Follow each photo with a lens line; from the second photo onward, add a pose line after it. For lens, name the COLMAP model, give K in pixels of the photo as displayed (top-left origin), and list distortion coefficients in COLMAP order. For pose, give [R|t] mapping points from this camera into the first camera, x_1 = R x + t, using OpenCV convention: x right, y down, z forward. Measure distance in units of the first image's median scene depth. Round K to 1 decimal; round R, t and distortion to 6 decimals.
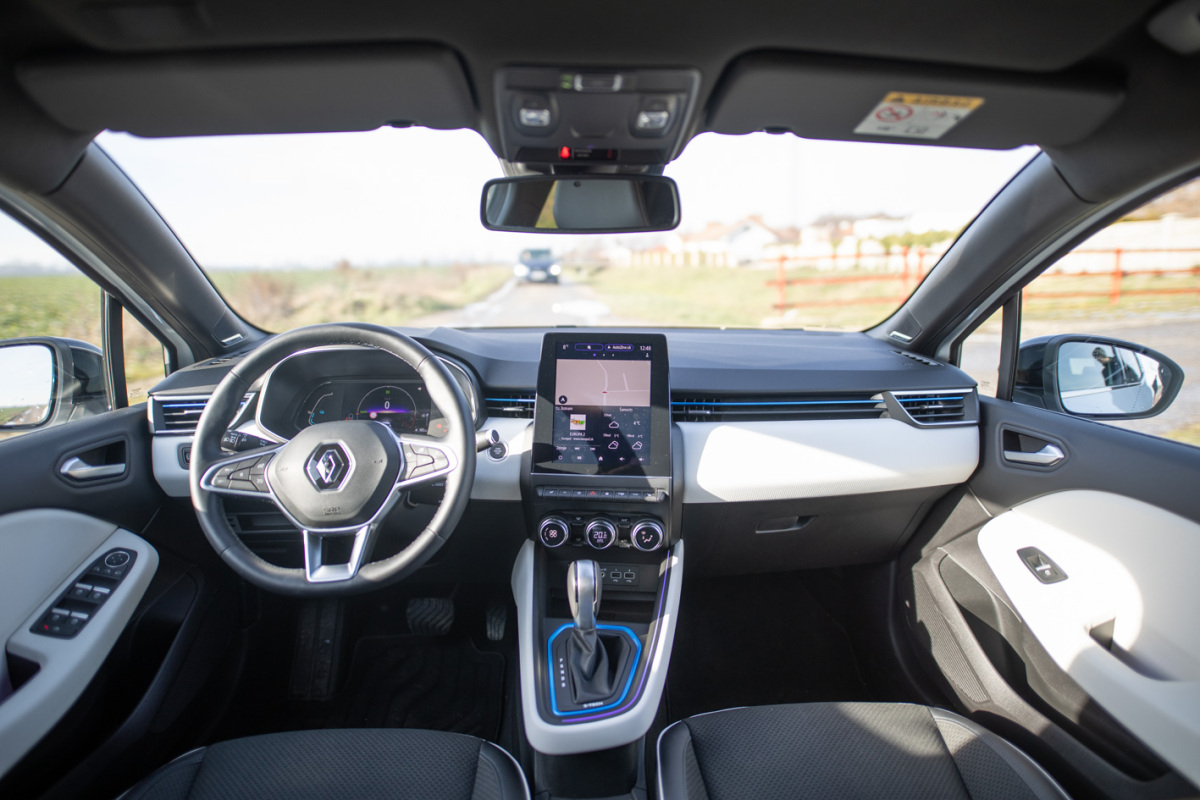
lens RADIAL K [[699.4, 0, 603.3], [0, 699.4, 396.1], [0, 0, 1]] dist [-0.023425, -0.001678]
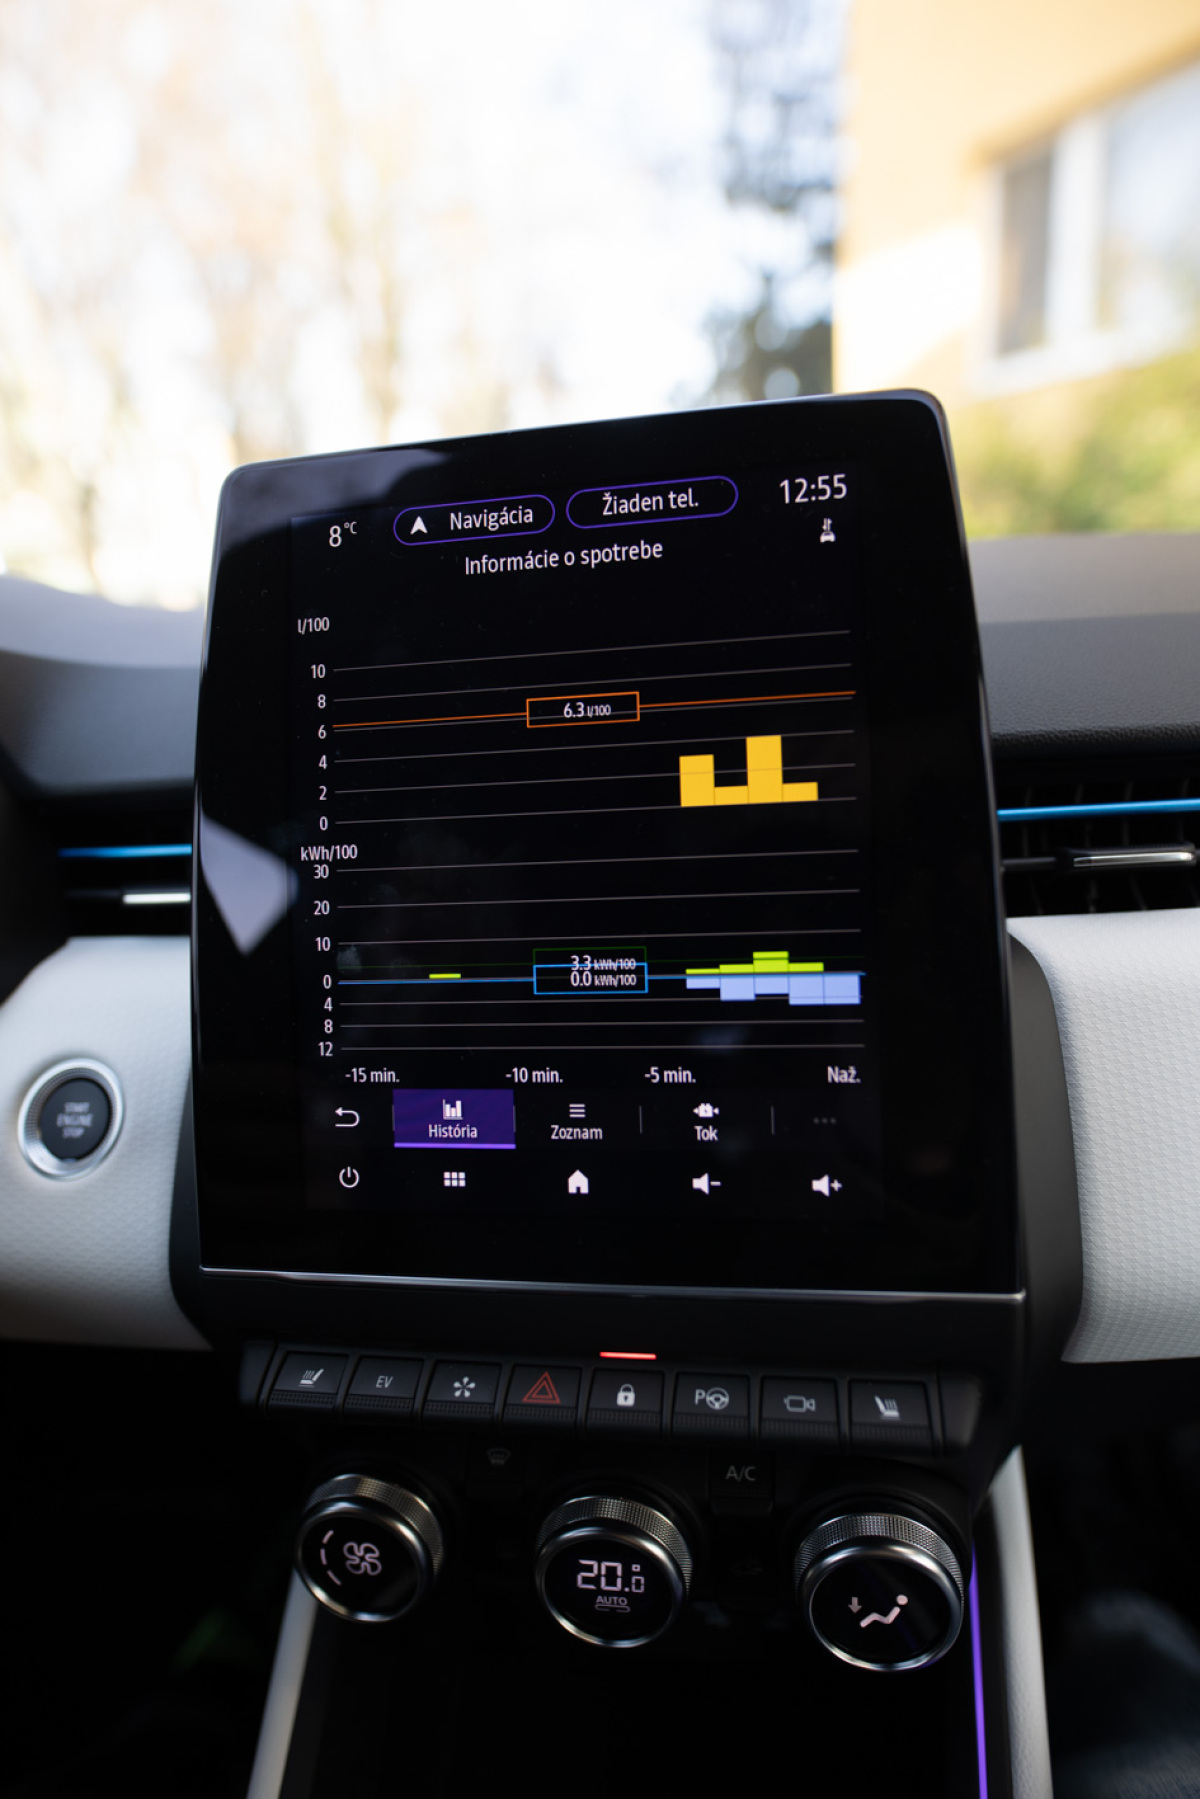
lens RADIAL K [[1050.2, 0, 600.0], [0, 1050.2, 899.5], [0, 0, 1]] dist [-0.032090, -0.000356]
pose [[0.992529, -0.058498, -0.107070, 0.032104], [0.068970, 0.992905, 0.096869, -0.001549], [0.100644, -0.103530, 0.989521, 0.756219]]
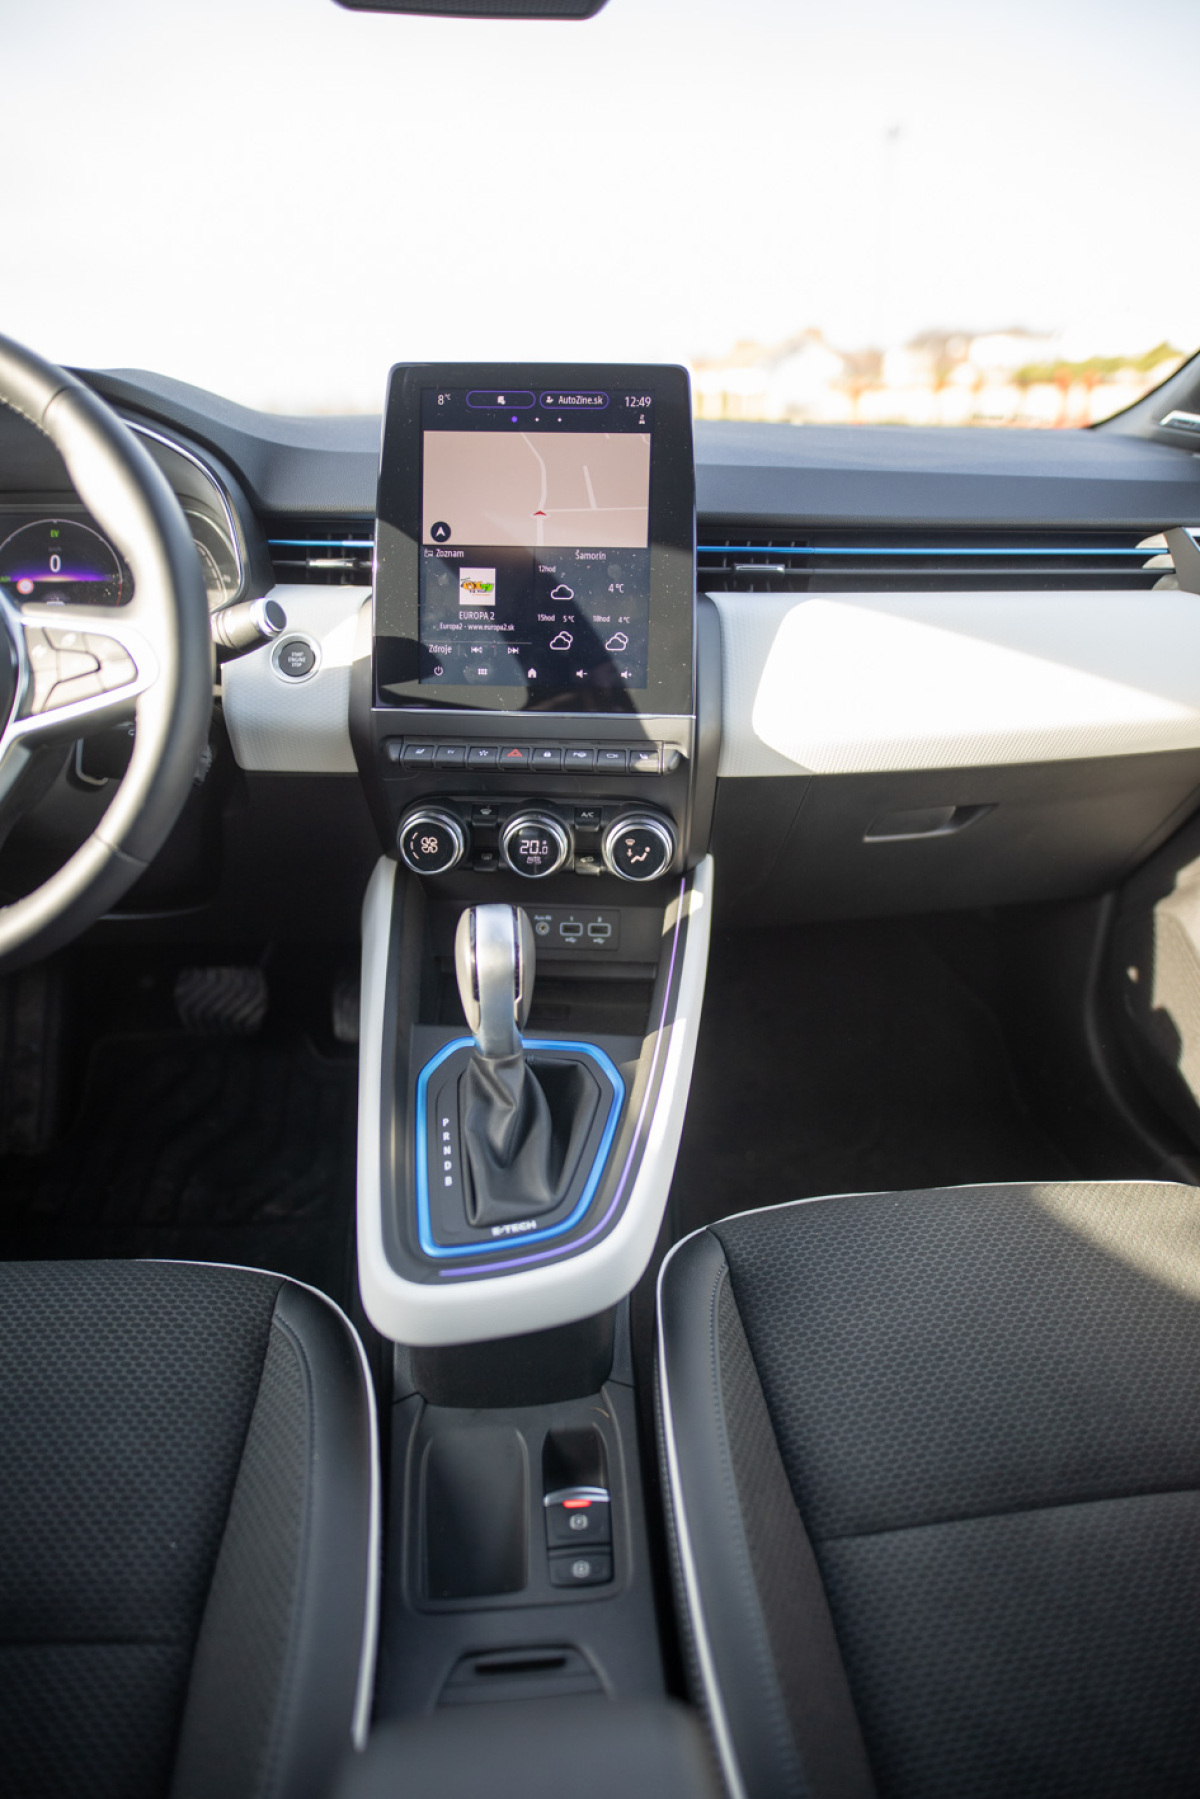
lens RADIAL K [[1050.2, 0, 600.0], [0, 1050.2, 899.5], [0, 0, 1]] dist [-0.032090, -0.000356]
pose [[0.999497, -0.007334, 0.030844, 0.017117], [-0.000478, 0.969274, 0.245982, 0.065391], [-0.031700, -0.245873, 0.968784, 0.336707]]
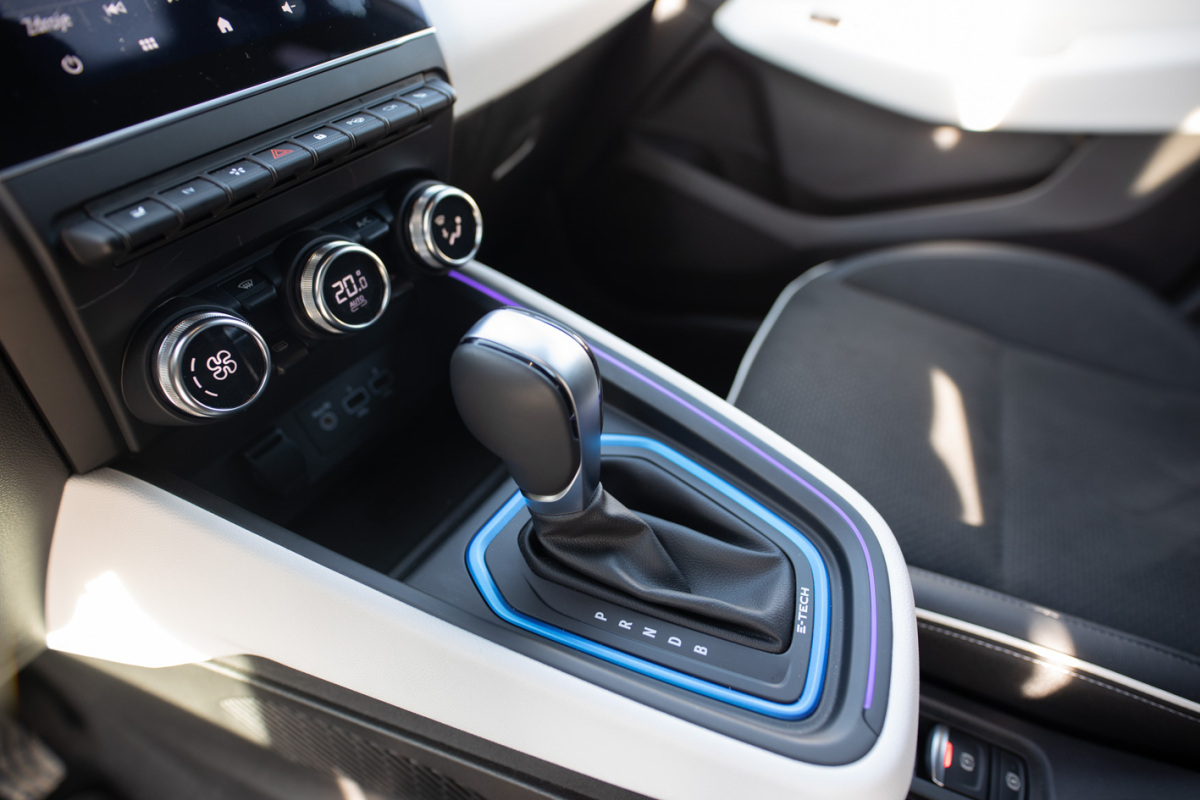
lens RADIAL K [[700.5, 0, 606.2], [0, 700.5, 399.6], [0, 0, 1]] dist [-0.032090, -0.000356]
pose [[0.467731, -0.575946, 0.670458, -0.193772], [0.334204, 0.817474, 0.469088, 0.131689], [-0.818251, 0.004662, 0.574842, 0.725487]]
